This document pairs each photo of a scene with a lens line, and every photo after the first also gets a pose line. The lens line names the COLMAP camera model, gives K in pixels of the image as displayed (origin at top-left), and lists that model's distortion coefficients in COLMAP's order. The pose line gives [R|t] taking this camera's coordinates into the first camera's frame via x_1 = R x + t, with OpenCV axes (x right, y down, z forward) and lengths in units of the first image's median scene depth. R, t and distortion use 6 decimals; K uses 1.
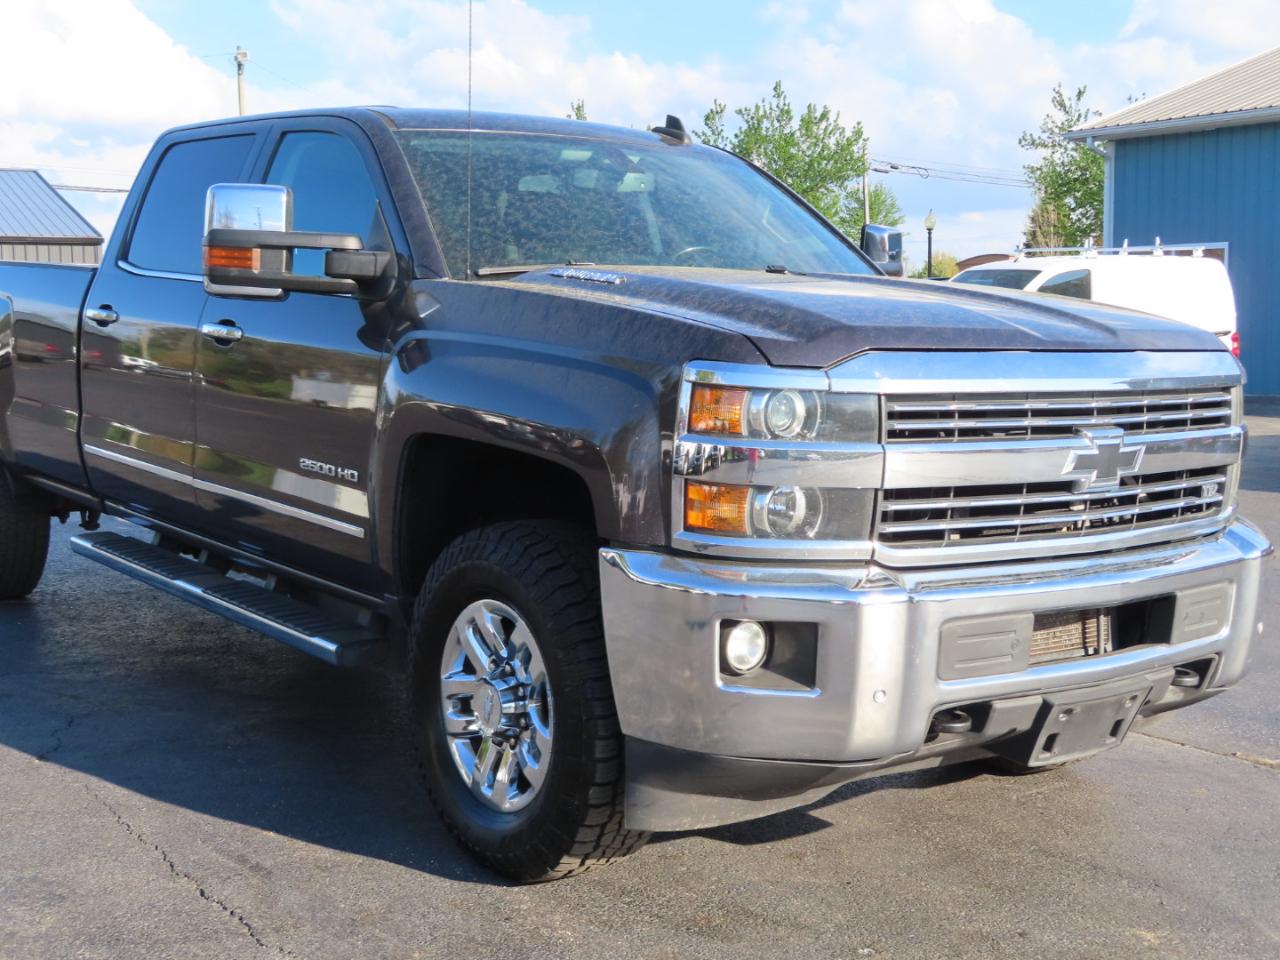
lens RADIAL K [[1619.3, 0, 640.0], [0, 1619.3, 480.0], [0, 0, 1]] dist [-0.001515, -0.003474]
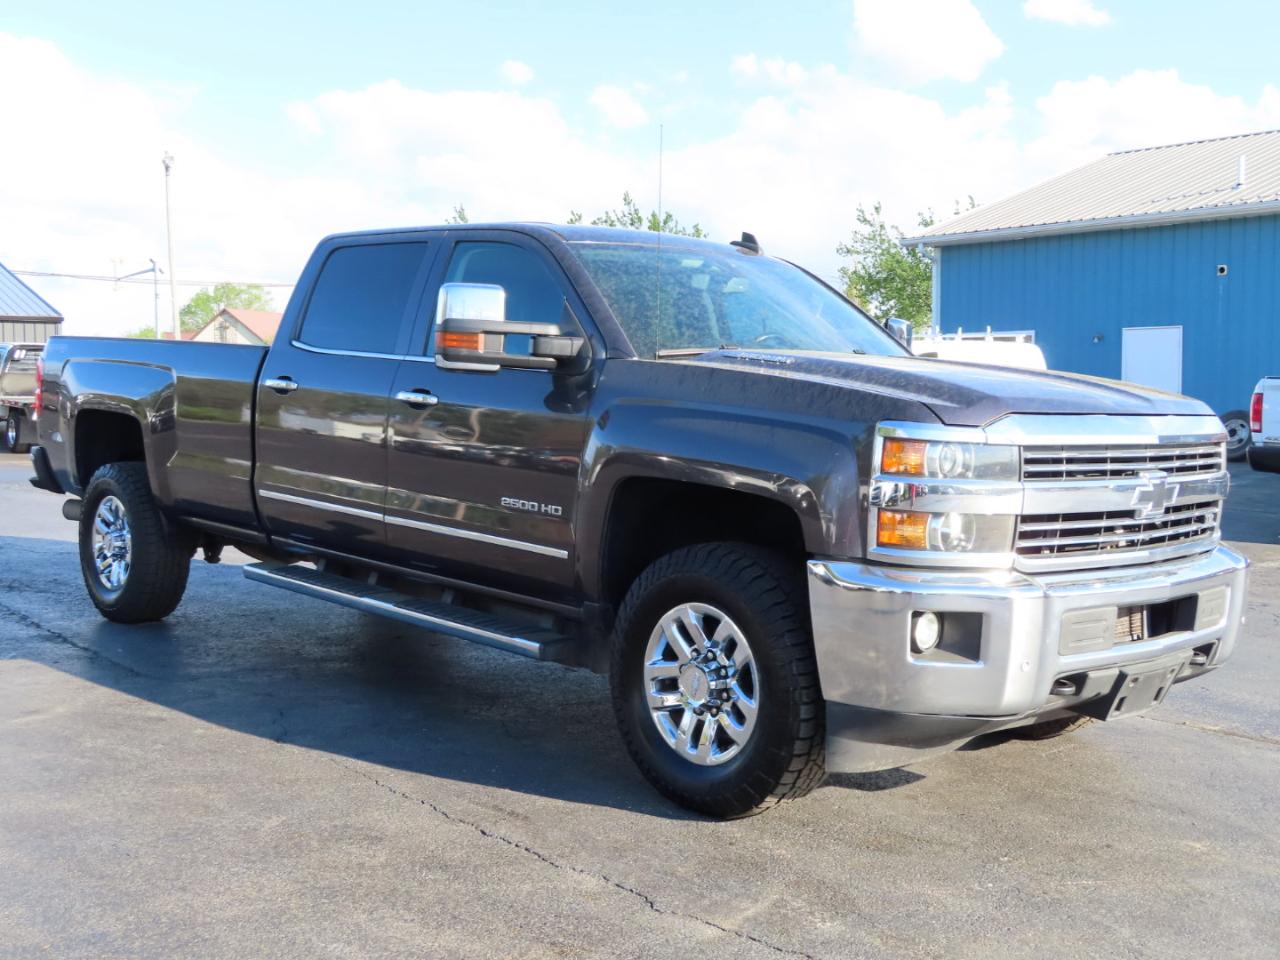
lens RADIAL K [[1394.1, 0, 640.0], [0, 1394.1, 480.0], [0, 0, 1]] dist [0.014050, -0.002683]
pose [[0.995340, -0.001145, 0.096421, -0.250723], [0.004571, 0.999366, -0.035317, 0.014419], [-0.096319, 0.035593, 0.994714, -0.125282]]
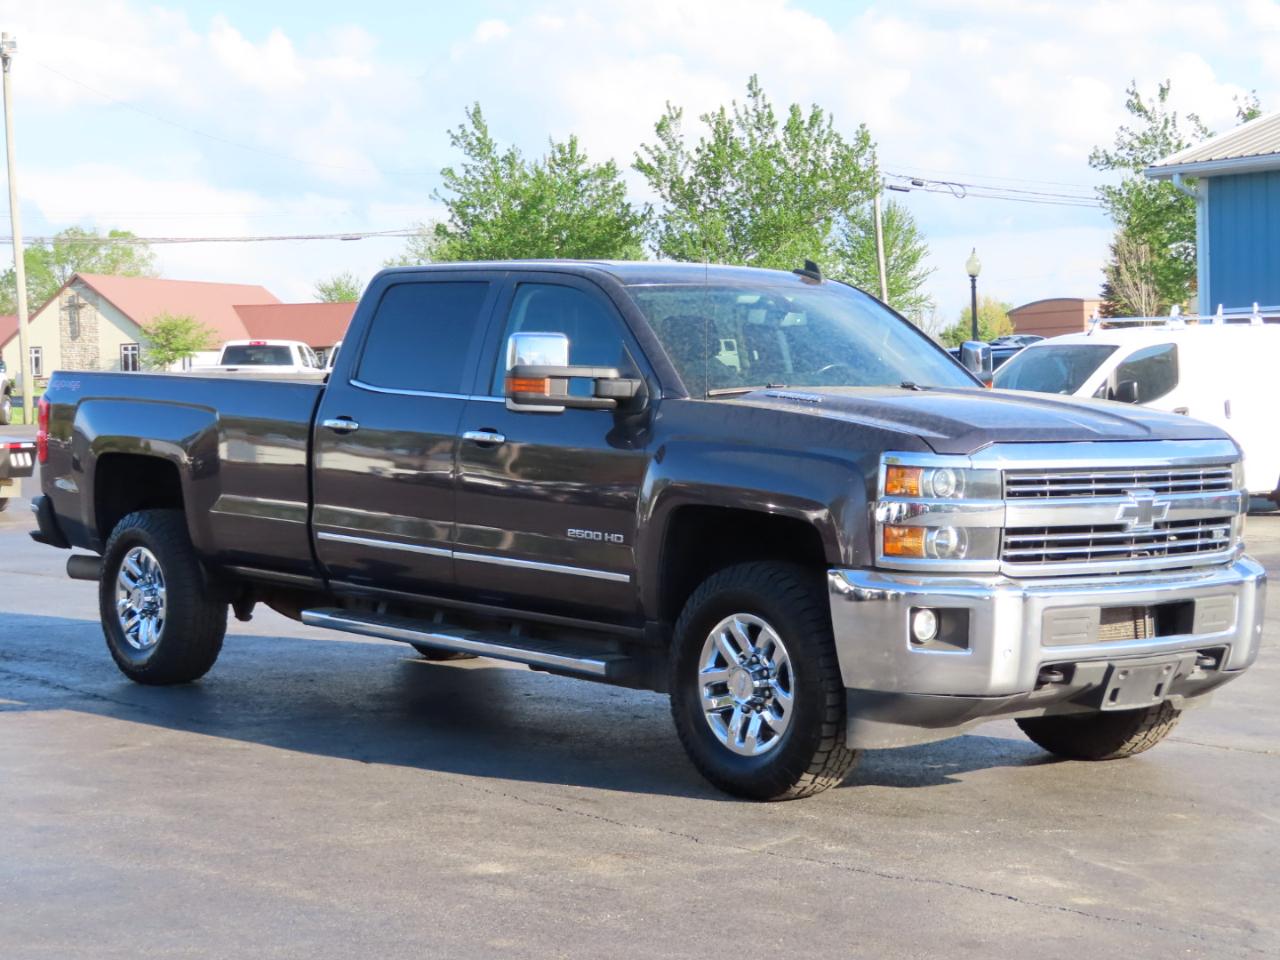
lens RADIAL K [[2385.5, 0, 640.0], [0, 2385.5, 480.0], [0, 0, 1]] dist [0.010930, 0.190969]
pose [[0.999109, -0.018207, 0.038078, -0.272123], [0.020686, 0.997621, -0.065753, 0.095560], [-0.036790, 0.066482, 0.997109, -1.224855]]
